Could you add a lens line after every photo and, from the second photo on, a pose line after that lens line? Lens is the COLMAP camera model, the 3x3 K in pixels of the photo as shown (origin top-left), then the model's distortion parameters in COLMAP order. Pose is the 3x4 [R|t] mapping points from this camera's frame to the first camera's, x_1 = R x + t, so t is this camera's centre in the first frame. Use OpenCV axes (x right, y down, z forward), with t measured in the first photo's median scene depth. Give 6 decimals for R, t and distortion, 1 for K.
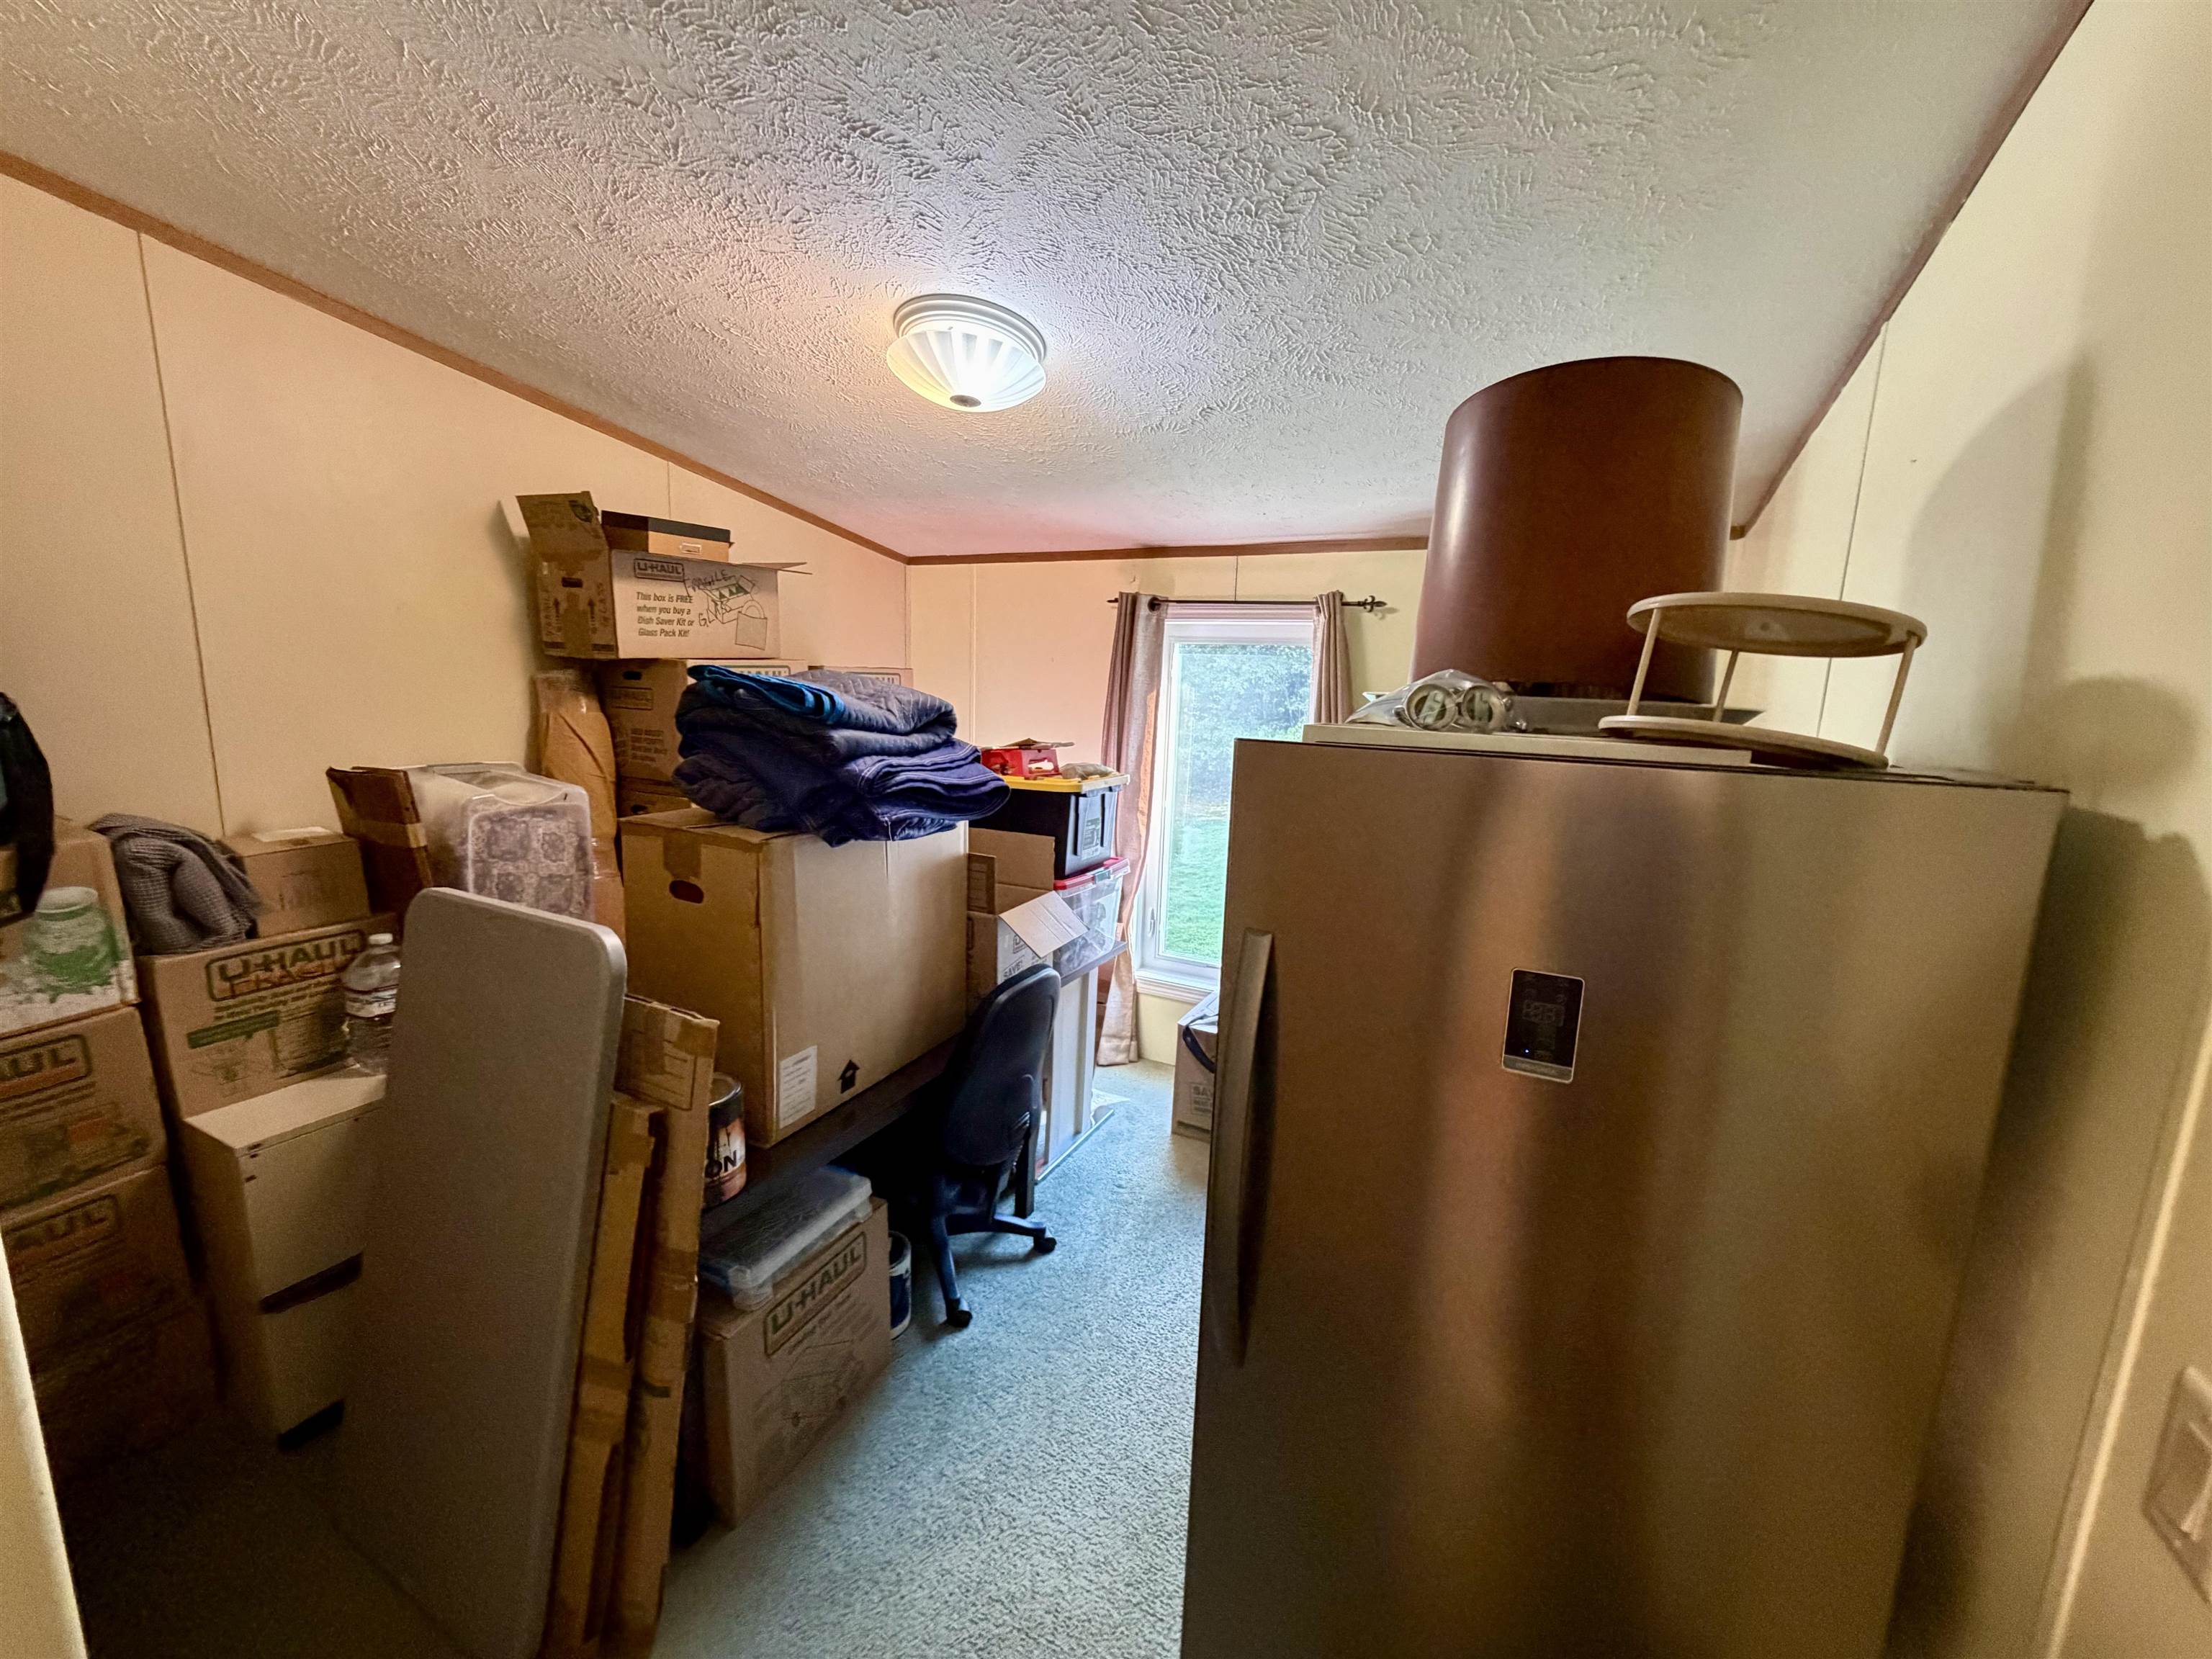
lens RADIAL K [[881.3, 0, 1109.2], [0, 881.3, 828.1], [0, 0, 1]] dist [0.000613, 0.000089]
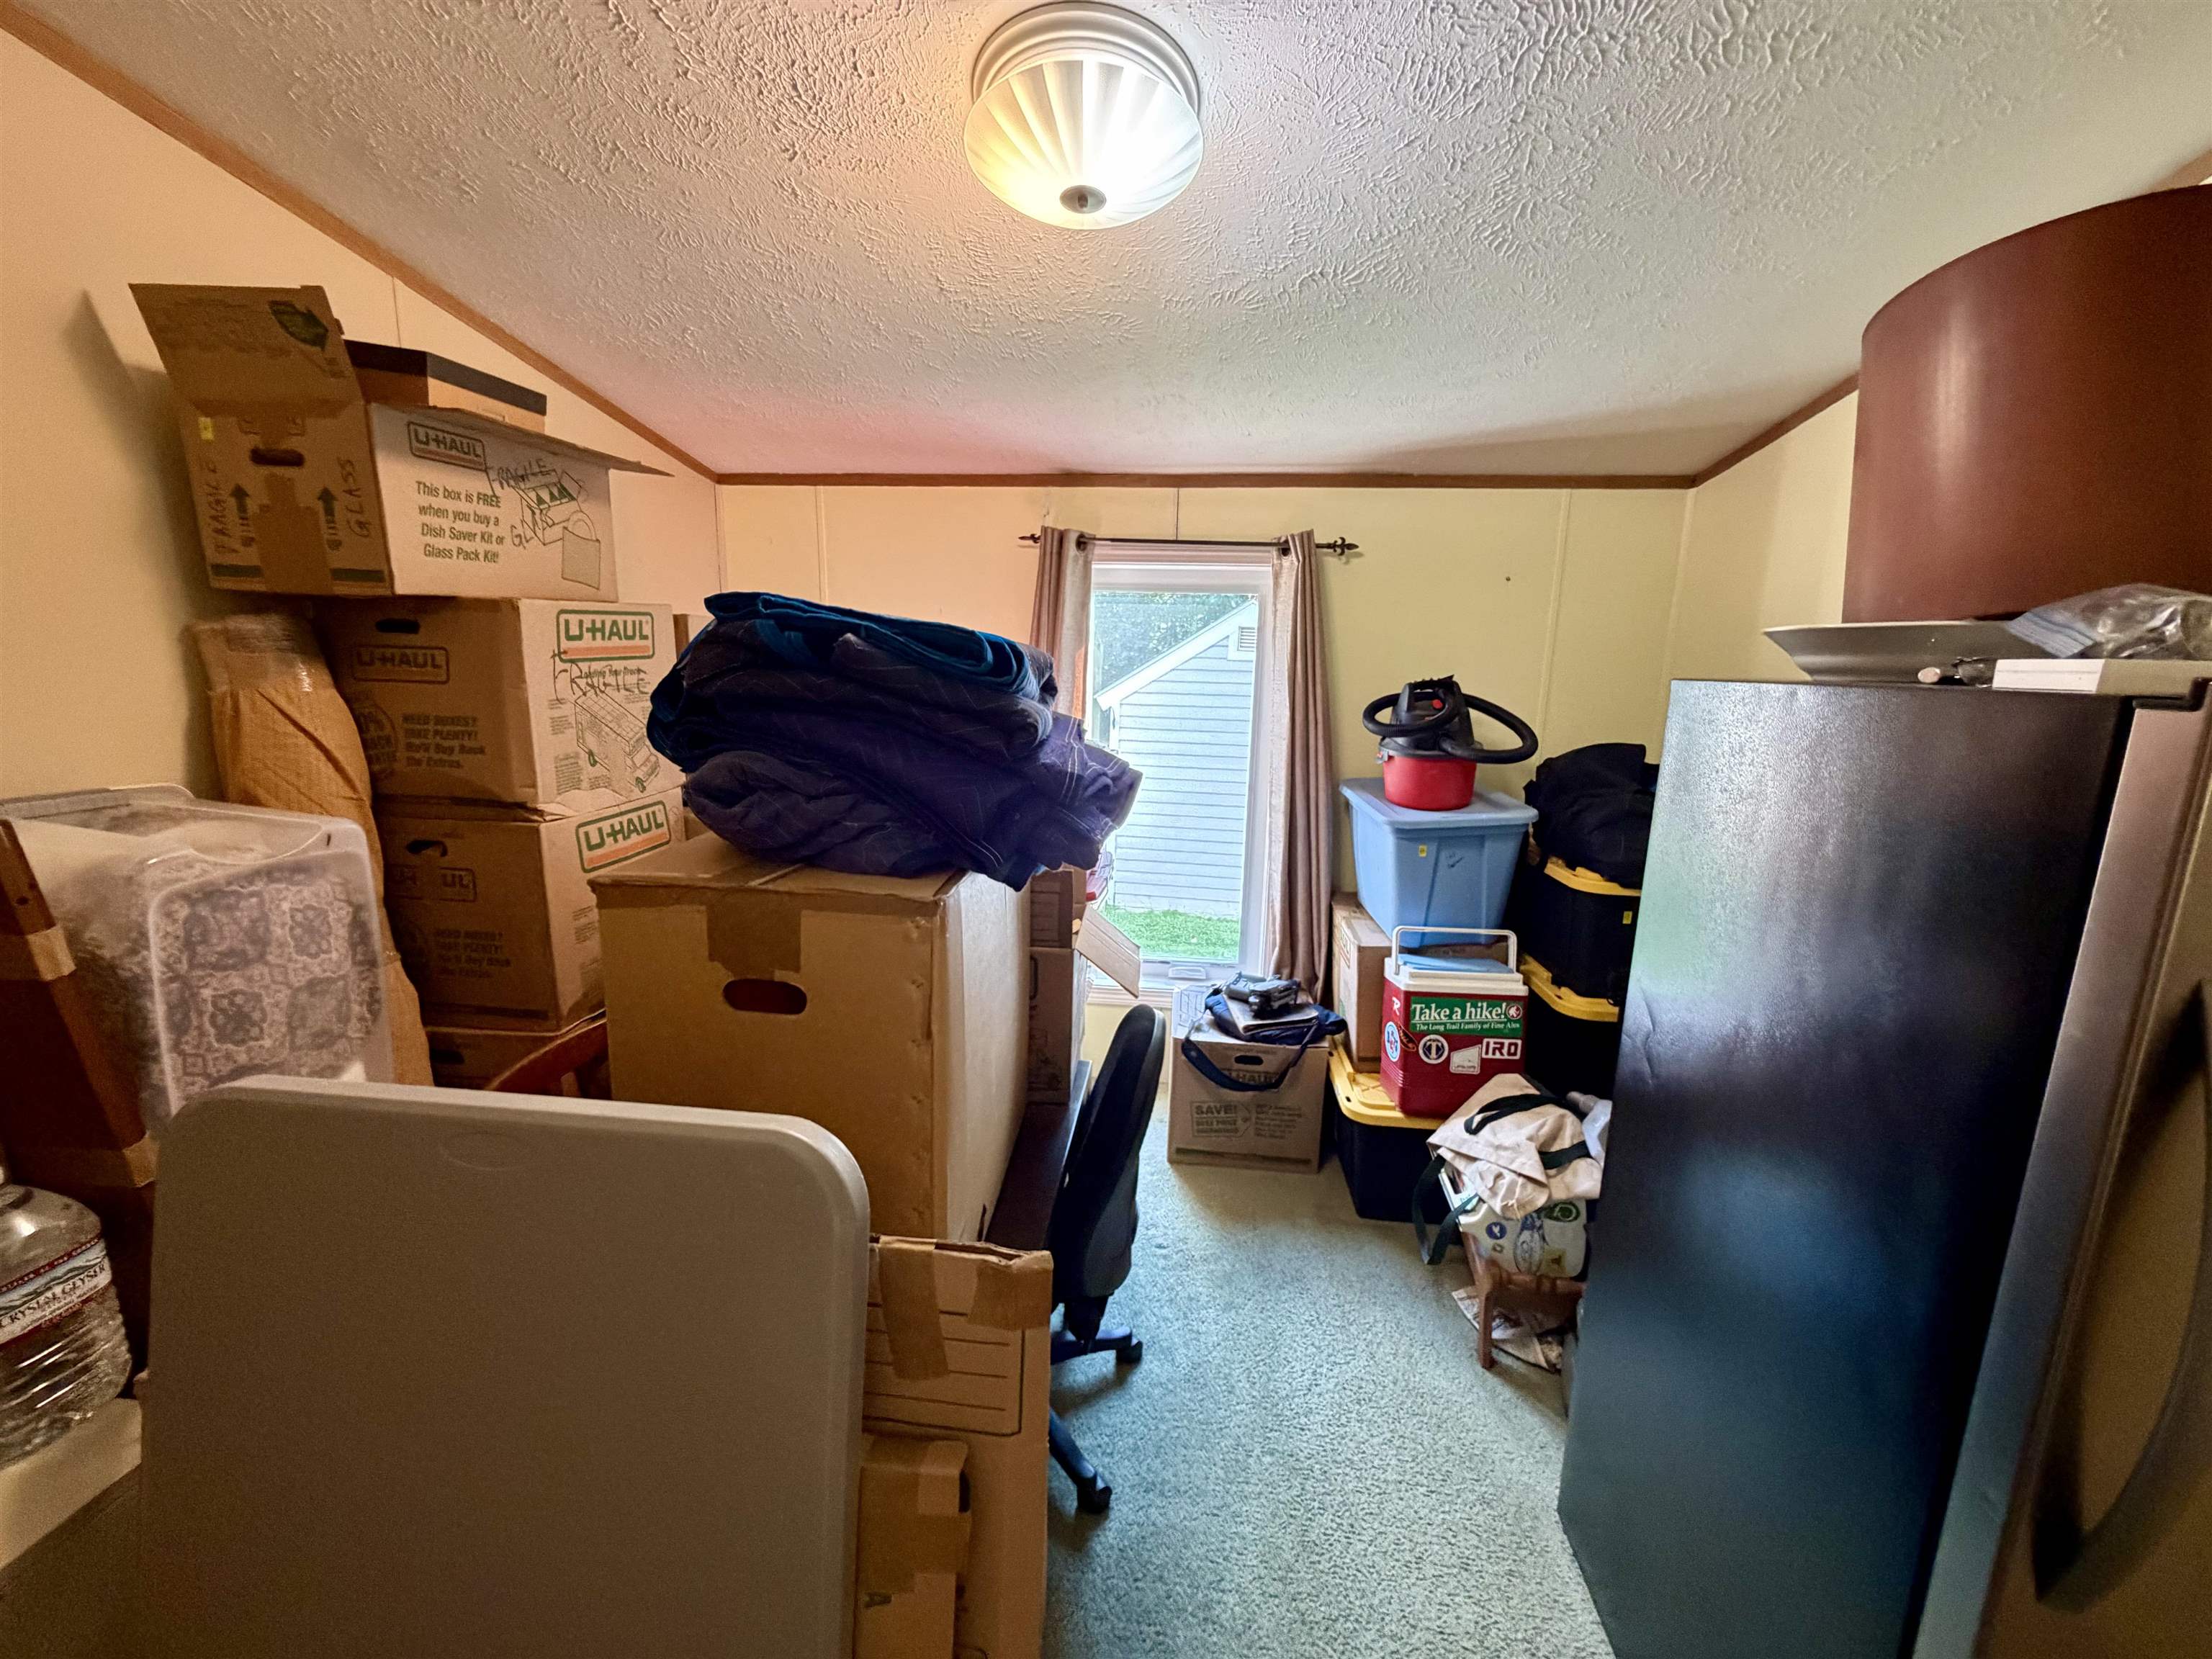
lens RADIAL K [[881.3, 0, 1109.2], [0, 881.3, 828.1], [0, 0, 1]] dist [0.000613, 0.000089]
pose [[0.933939, -0.083037, 0.347653, -0.329777], [0.070039, 0.996300, 0.049813, -0.034451], [-0.350503, -0.022173, 0.936299, 0.284714]]
